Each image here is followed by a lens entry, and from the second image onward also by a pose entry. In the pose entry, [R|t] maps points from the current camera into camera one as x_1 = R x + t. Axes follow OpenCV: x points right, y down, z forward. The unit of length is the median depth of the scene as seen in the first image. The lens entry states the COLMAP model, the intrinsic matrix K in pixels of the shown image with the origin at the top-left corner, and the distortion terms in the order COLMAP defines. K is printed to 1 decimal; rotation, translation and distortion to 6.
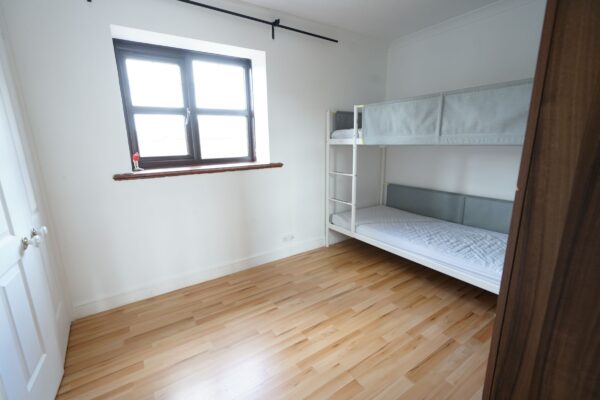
lens RADIAL K [[274.4, 0, 300.3], [0, 274.4, 197.9], [0, 0, 1]] dist [-0.001014, 0.002260]
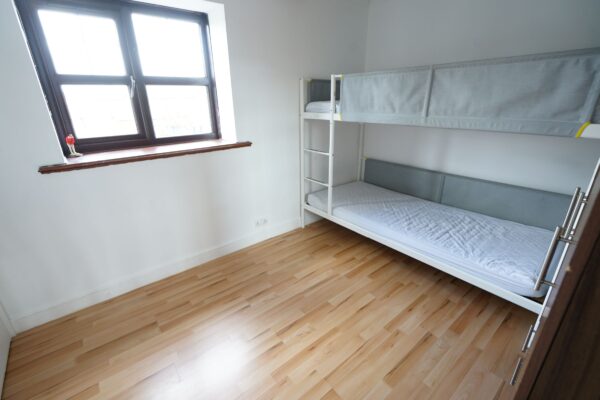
lens RADIAL K [[274.4, 0, 299.8], [0, 274.4, 199.9], [0, 0, 1]] dist [-0.001014, 0.002260]
pose [[0.996242, -0.026607, 0.082424, 0.016470], [0.014400, 0.989284, 0.145294, -0.082591], [-0.085407, -0.143561, 0.985949, 0.104635]]
